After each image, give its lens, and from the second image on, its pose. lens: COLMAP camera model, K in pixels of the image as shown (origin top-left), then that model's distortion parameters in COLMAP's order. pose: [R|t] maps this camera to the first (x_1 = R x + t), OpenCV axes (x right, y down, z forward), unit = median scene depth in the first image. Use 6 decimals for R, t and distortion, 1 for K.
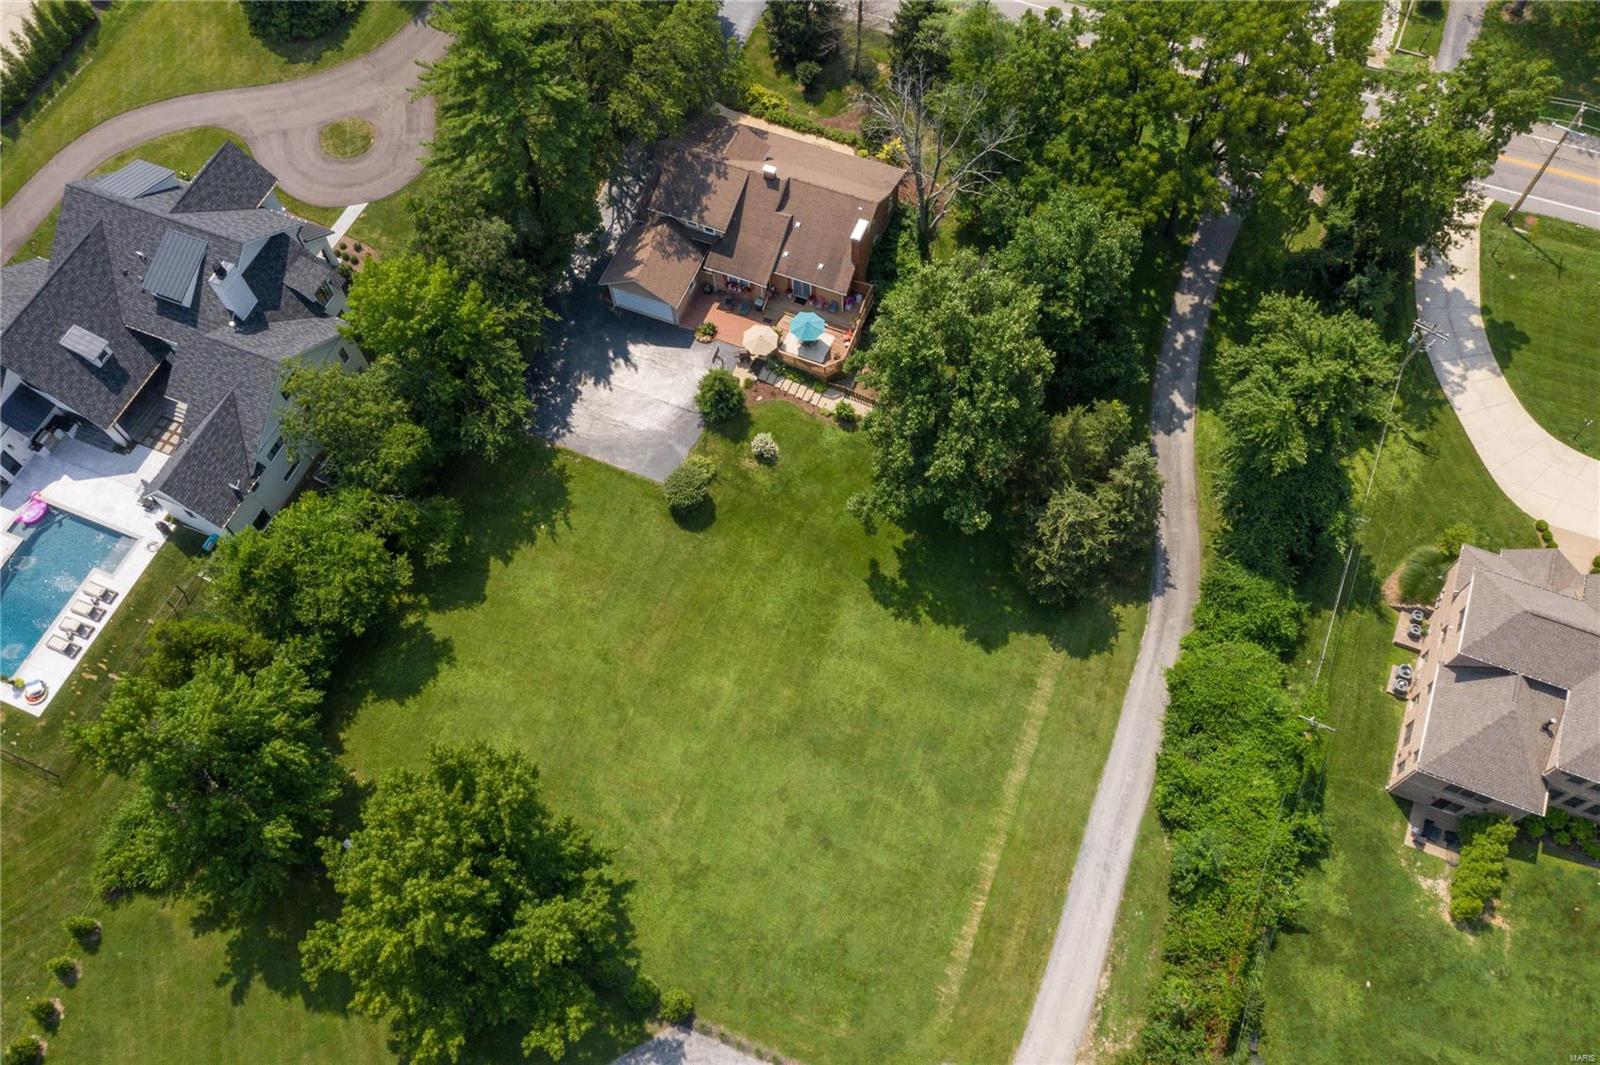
lens RADIAL K [[1285.5, 0, 796.8], [0, 1285.5, 527.9], [0, 0, 1]] dist [0.005758, -0.001001]
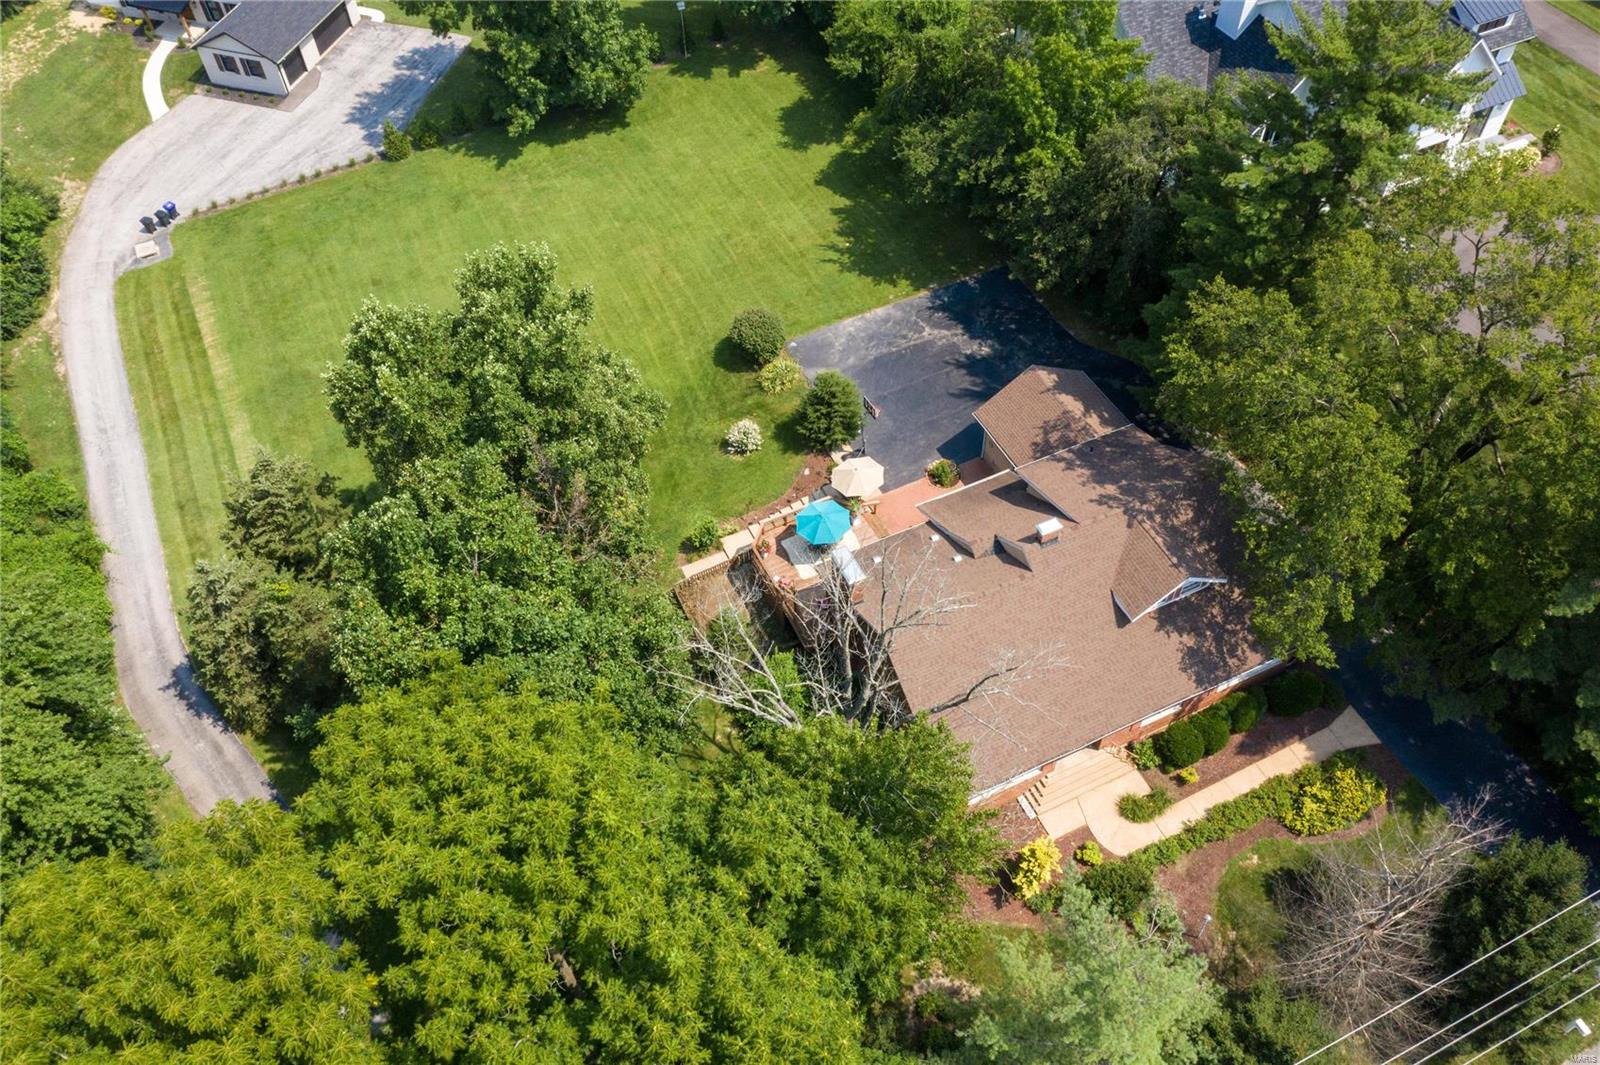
lens RADIAL K [[1285.5, 0, 793.9], [0, 1285.5, 498.2], [0, 0, 1]] dist [0.005758, -0.001001]
pose [[-0.675050, 0.592191, -0.440020, 0.312761], [-0.632938, -0.158406, 0.757824, -0.674686], [0.379075, 0.790074, 0.481752, 0.725795]]
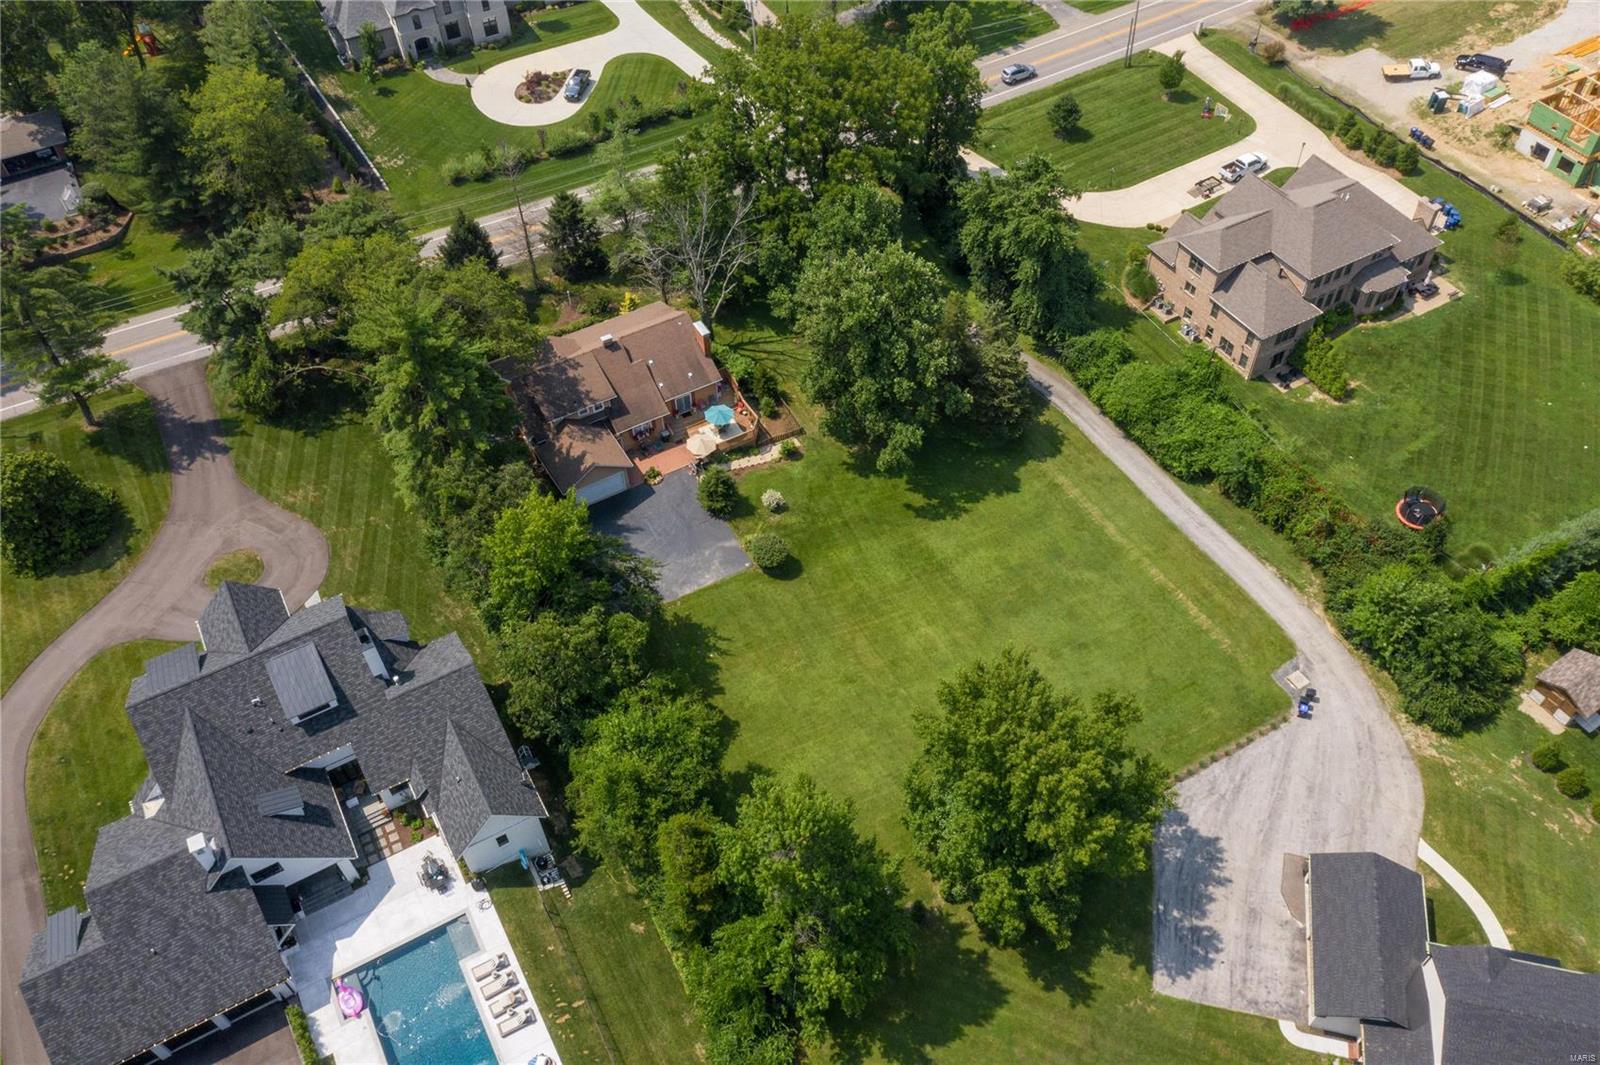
lens RADIAL K [[1285.5, 0, 801.8], [0, 1285.5, 529.7], [0, 0, 1]] dist [0.005758, -0.001001]
pose [[0.615040, -0.584438, 0.529300, -0.688386], [0.701979, 0.711566, -0.029999, 0.010218], [-0.359099, 0.390008, 0.847904, -0.003578]]
